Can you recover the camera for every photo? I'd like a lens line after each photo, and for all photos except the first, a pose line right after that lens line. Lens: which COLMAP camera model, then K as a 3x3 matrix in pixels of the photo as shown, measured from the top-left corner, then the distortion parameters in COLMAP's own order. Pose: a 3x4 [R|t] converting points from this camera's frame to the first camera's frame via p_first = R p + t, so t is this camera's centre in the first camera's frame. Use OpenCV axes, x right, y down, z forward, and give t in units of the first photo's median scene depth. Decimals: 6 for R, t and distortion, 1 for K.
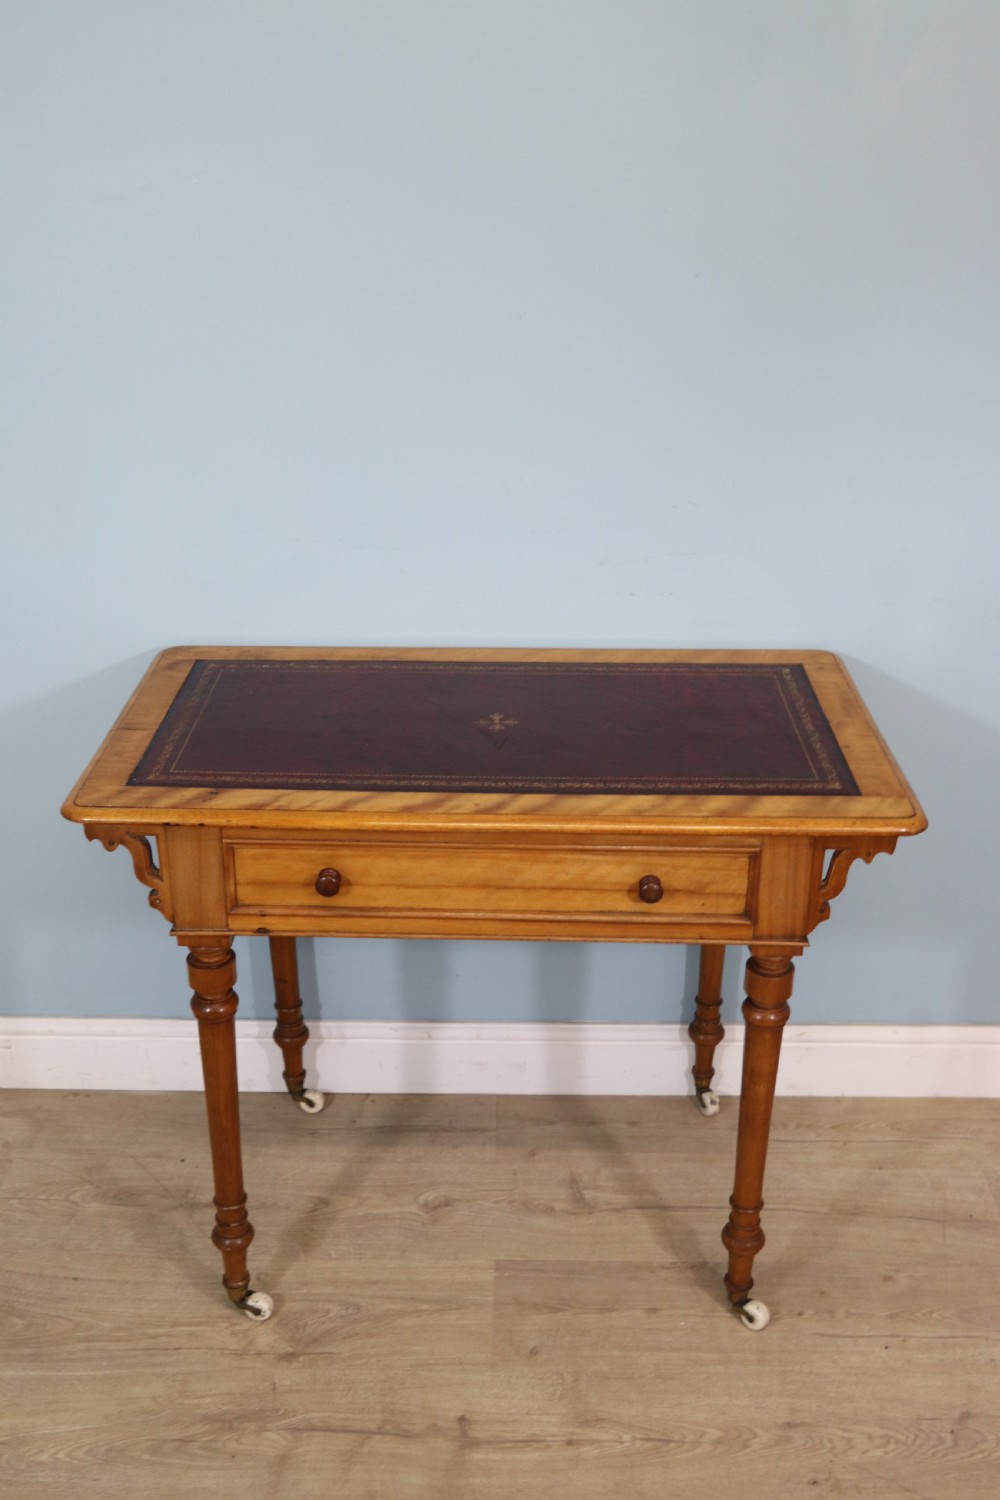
lens RADIAL K [[1516.4, 0, 507.1], [0, 1516.4, 769.5], [0, 0, 1]] dist [-0.018037, 0.000000]
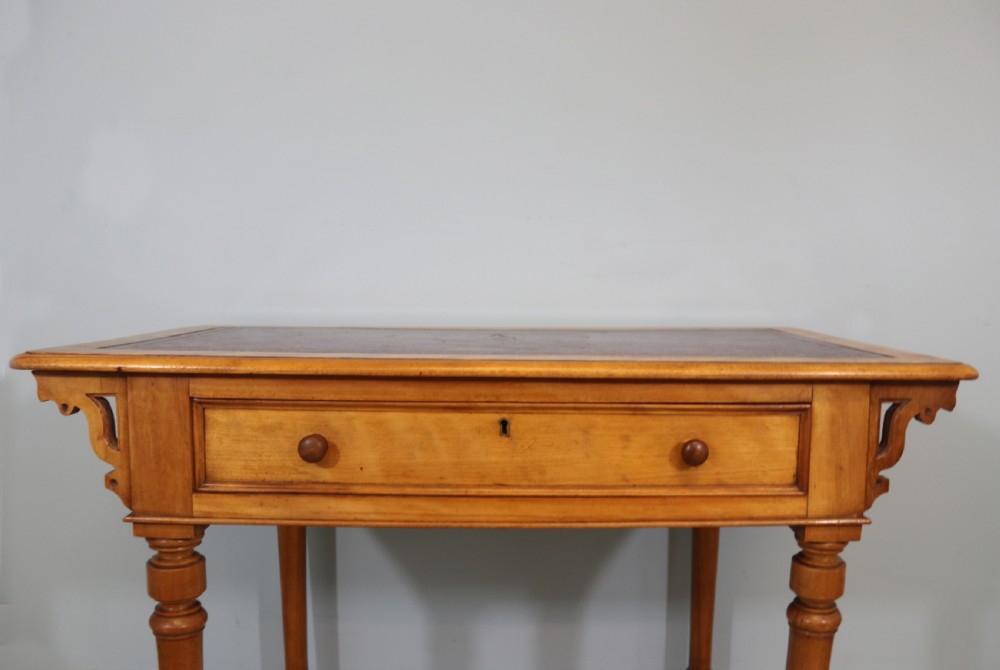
lens RADIAL K [[829.5, 0, 516.4], [0, 829.5, 345.8], [0, 0, 1]] dist [-0.140703, 0.038029]
pose [[0.999625, 0.015192, 0.022802, -0.002889], [-0.007291, 0.949695, -0.313091, 0.140260], [-0.026411, 0.312807, 0.949449, 0.449992]]
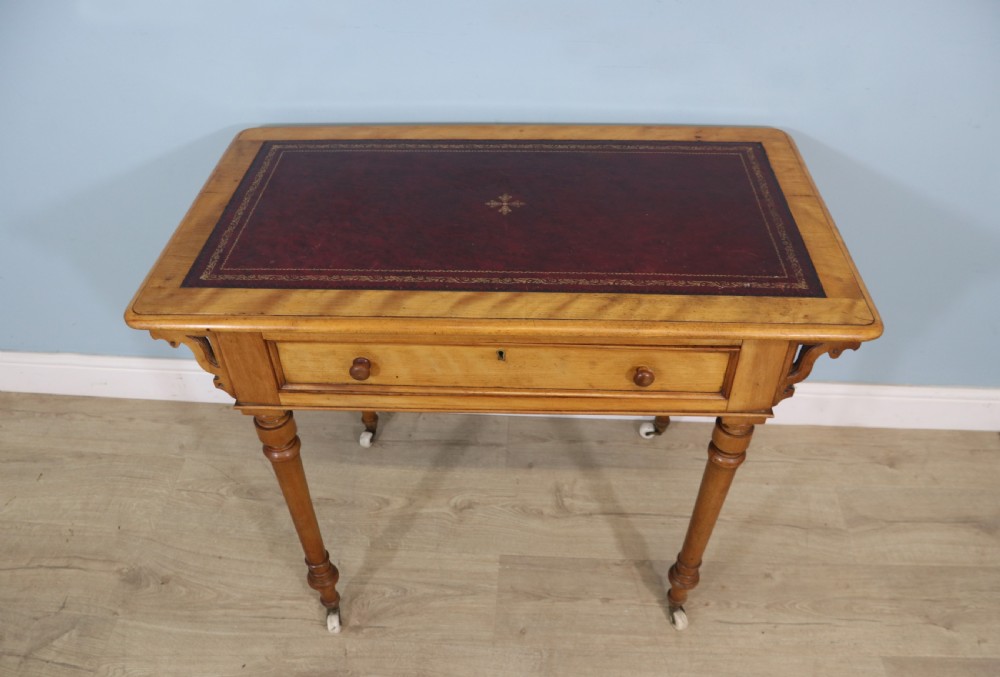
lens RADIAL K [[799.7, 0, 513.7], [0, 799.7, 352.6], [0, 0, 1]] dist [-0.171973, 0.077214]
pose [[0.999200, 0.026419, -0.030020, 0.023862], [-0.015482, 0.947717, 0.318735, -0.107719], [0.036871, -0.318016, 0.947368, 0.360592]]
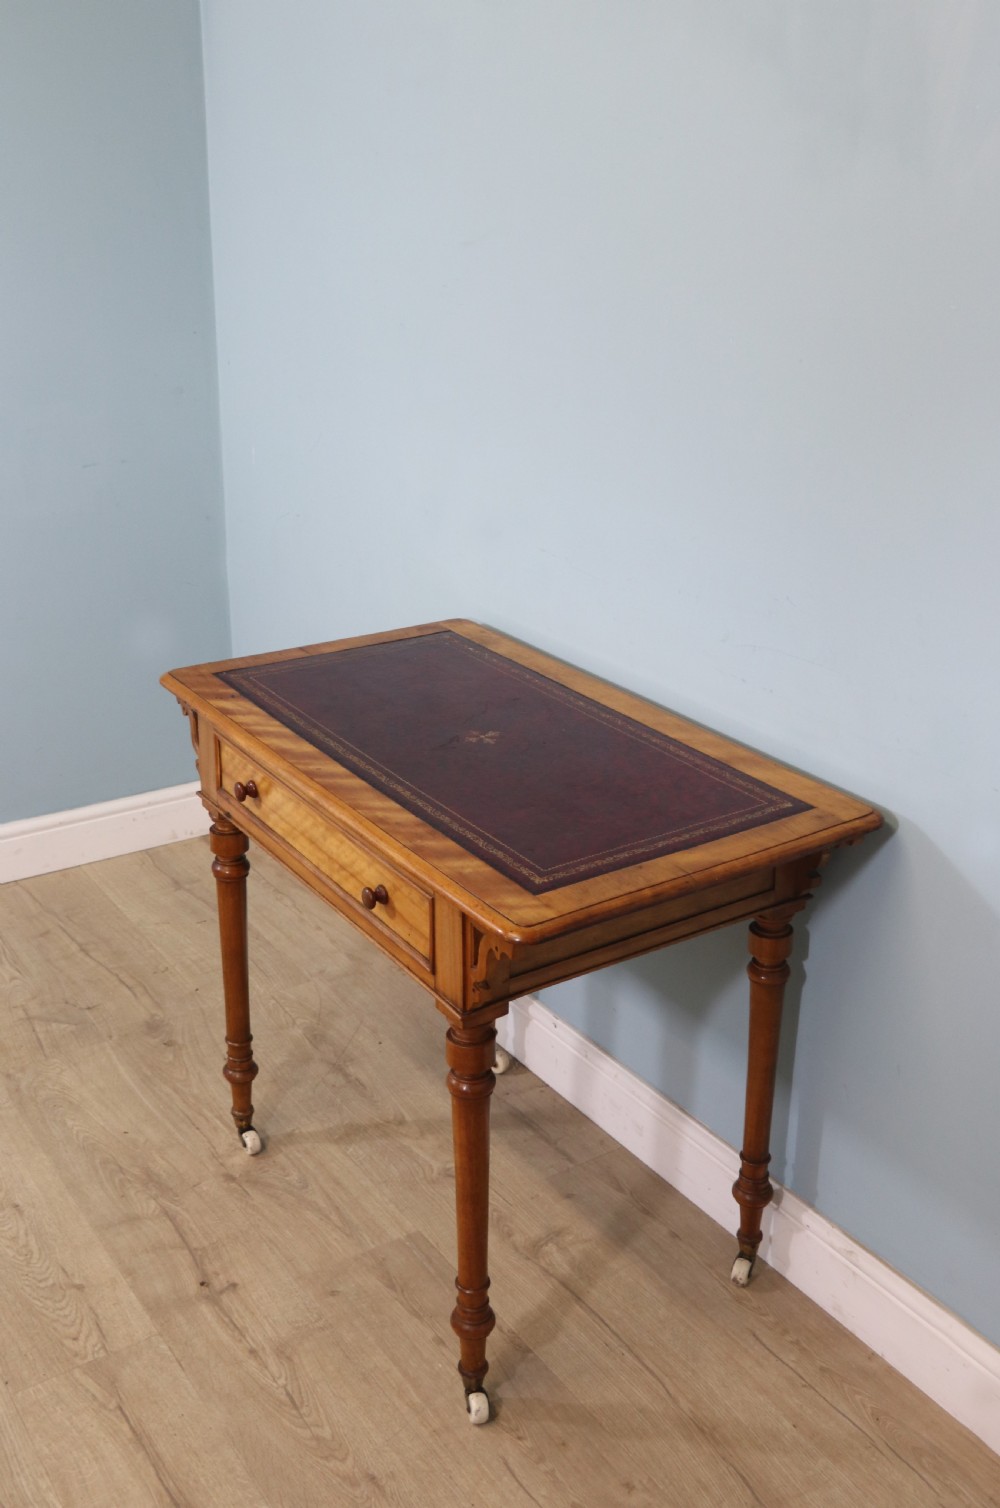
lens RADIAL K [[1524.5, 0, 476.2], [0, 1524.5, 773.8], [0, 0, 1]] dist [-0.018037, 0.000000]
pose [[0.556384, 0.318229, -0.767573, 0.776506], [-0.344047, 0.929080, 0.135802, -0.142762], [0.756353, 0.188523, 0.626410, 0.312560]]
